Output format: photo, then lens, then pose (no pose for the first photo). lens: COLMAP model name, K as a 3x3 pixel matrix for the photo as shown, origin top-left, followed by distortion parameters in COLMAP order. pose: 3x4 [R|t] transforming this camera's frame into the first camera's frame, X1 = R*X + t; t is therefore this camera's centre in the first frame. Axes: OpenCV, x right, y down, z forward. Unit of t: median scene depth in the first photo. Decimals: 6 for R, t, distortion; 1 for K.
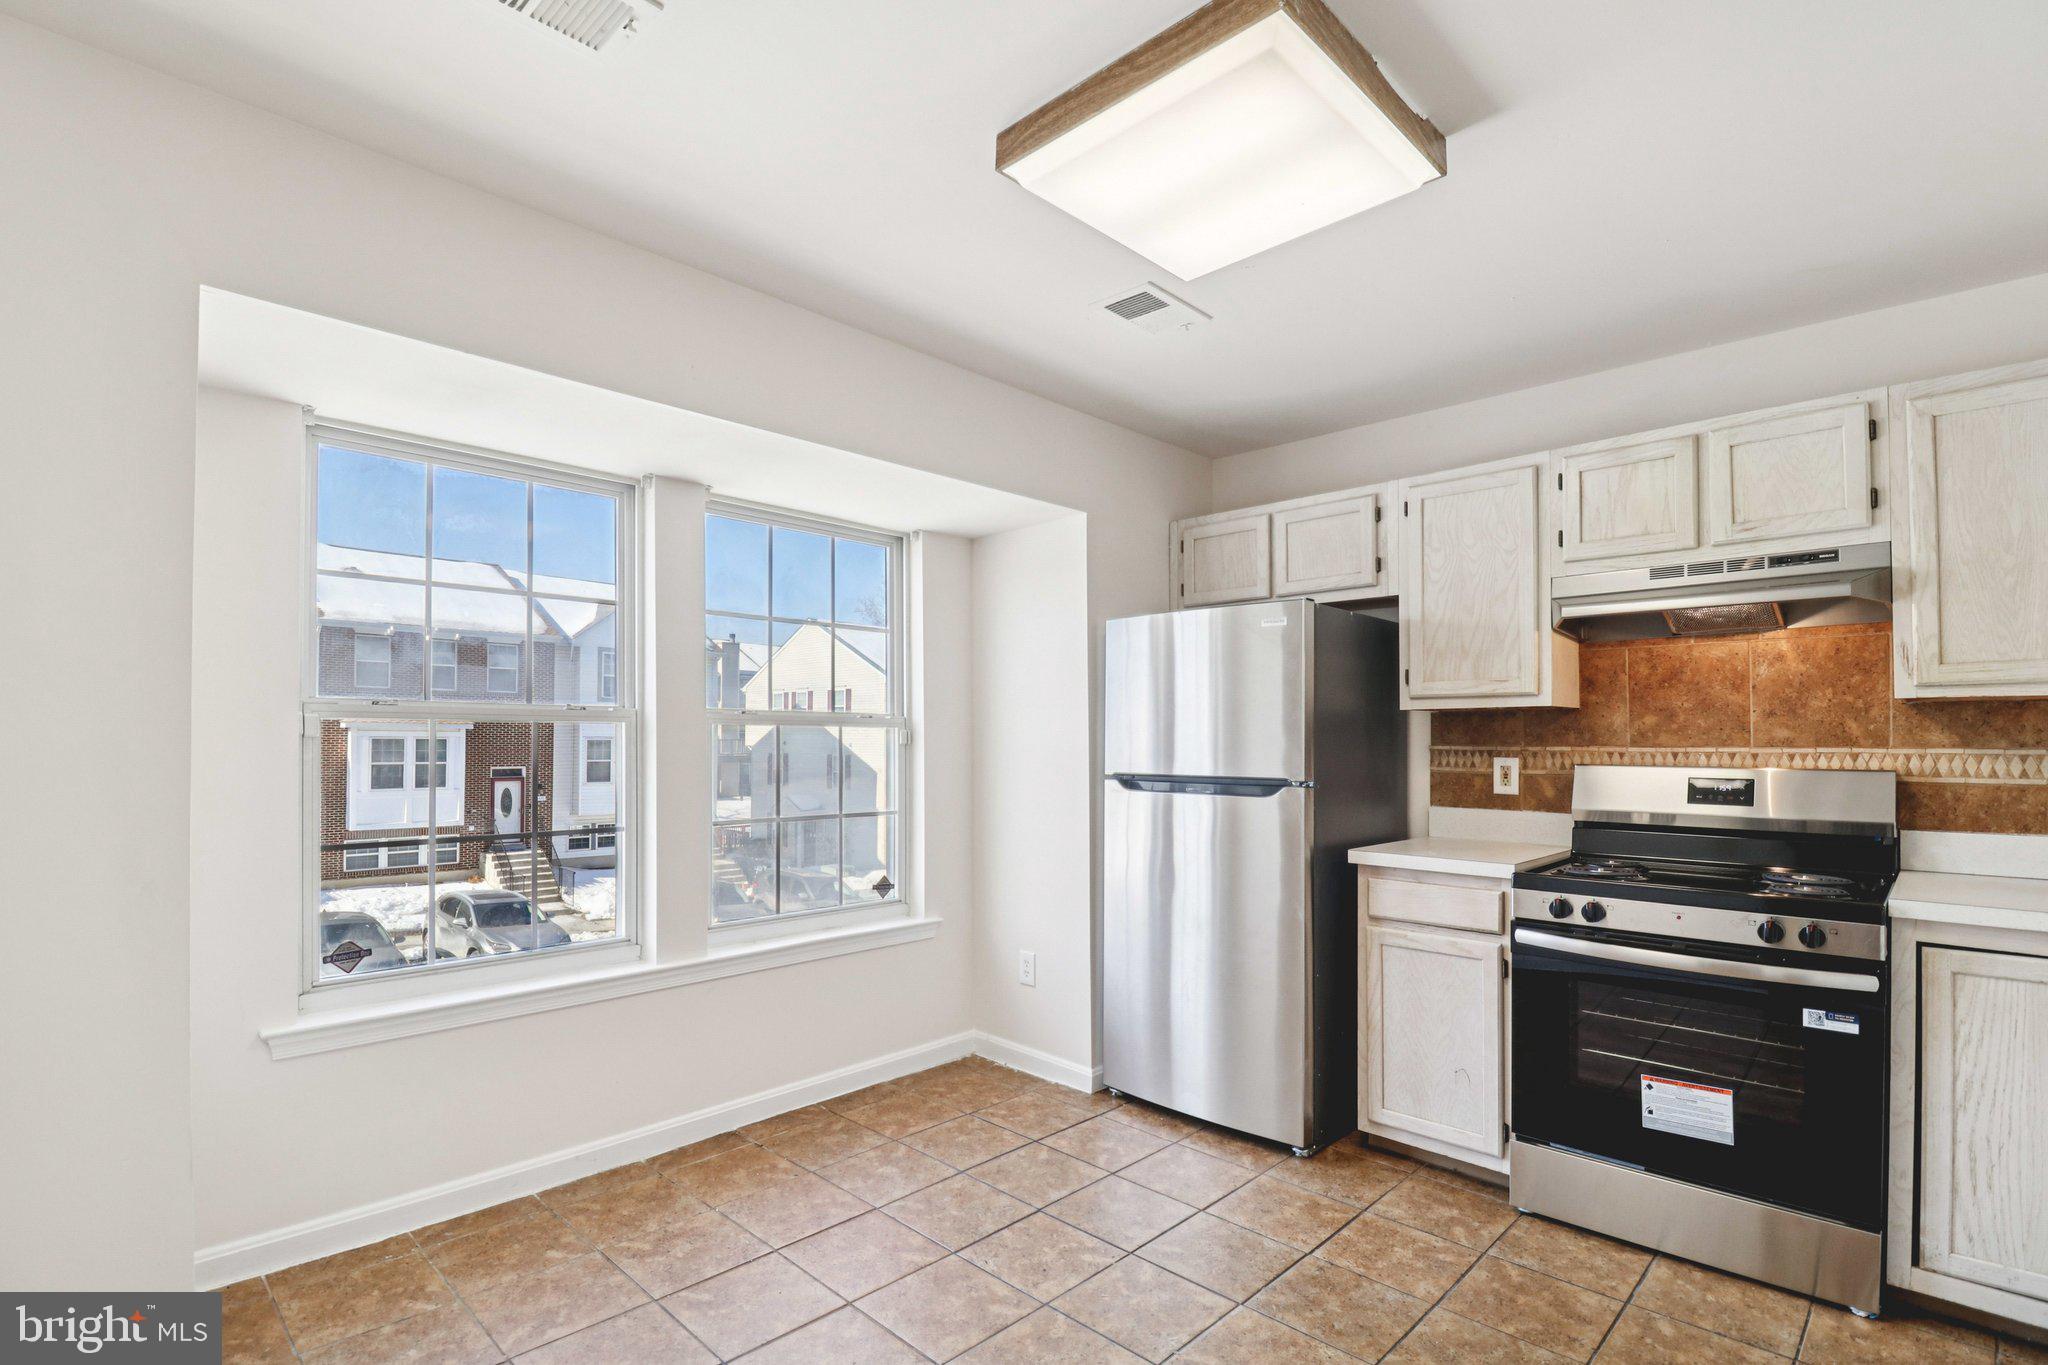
lens RADIAL K [[968.5, 0, 1023.1], [0, 968.5, 731.7], [0, 0, 1]] dist [0.003614, -0.013437]
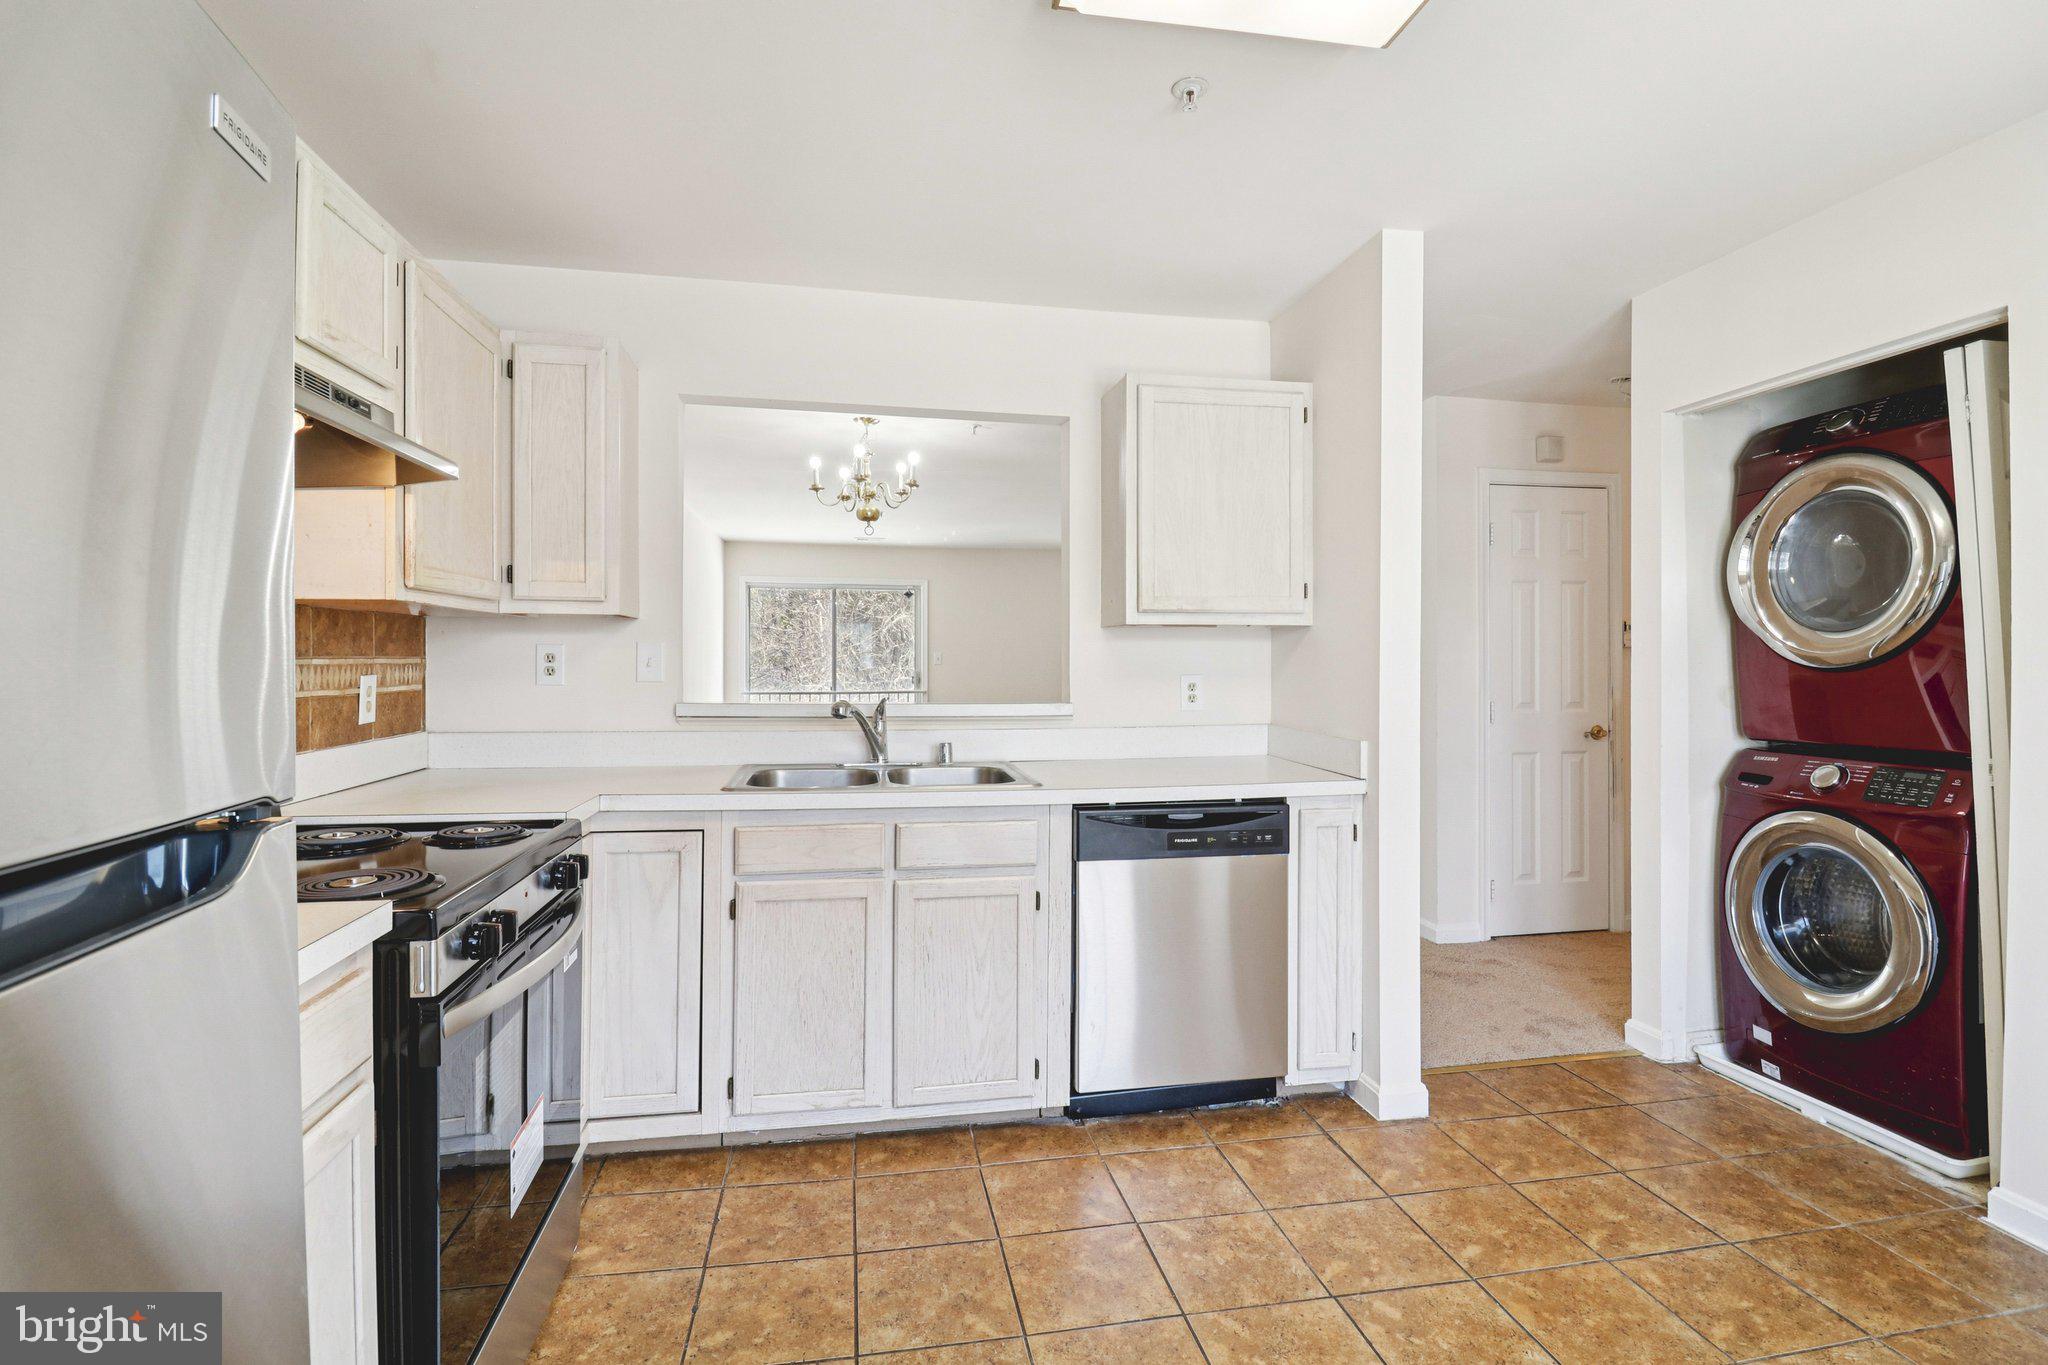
lens RADIAL K [[961.9, 0, 1015.2], [0, 961.9, 656.3], [0, 0, 1]] dist [-0.002578, -0.001359]
pose [[-0.809055, -0.005597, 0.587707, -0.032526], [-0.012769, 0.999886, -0.008056, 0.012398], [-0.587595, -0.014022, -0.809034, 1.124414]]
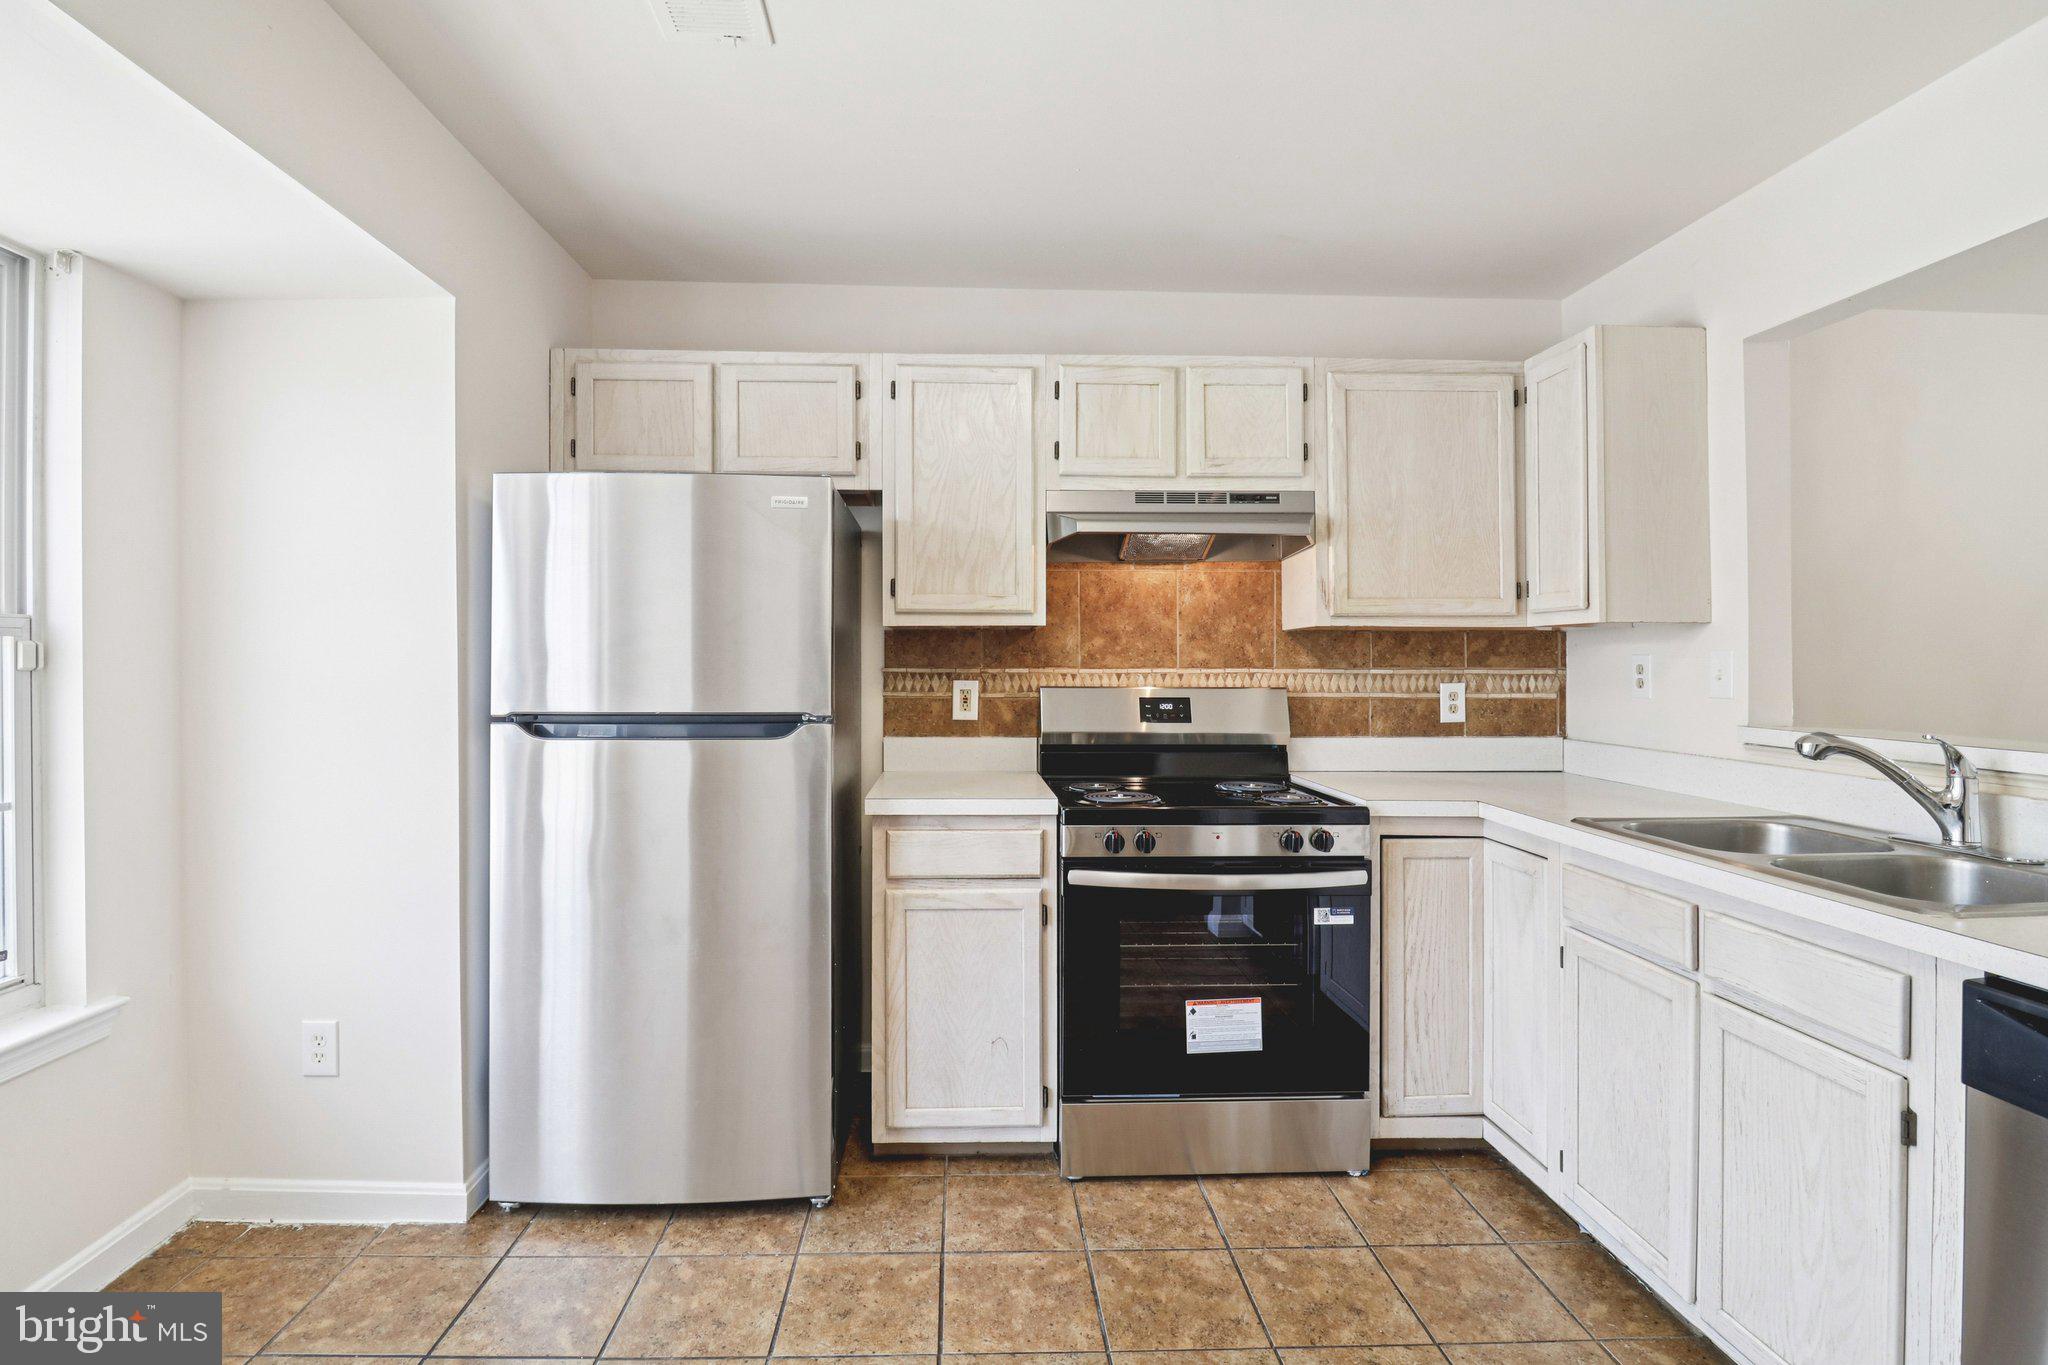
lens RADIAL K [[968.5, 0, 988.0], [0, 968.5, 660.7], [0, 0, 1]] dist [0.003614, -0.013437]
pose [[0.693009, 0.001042, 0.720929, -0.178673], [-0.006893, 0.999963, 0.005181, 0.003193], [-0.720896, -0.008559, 0.692990, 0.389441]]
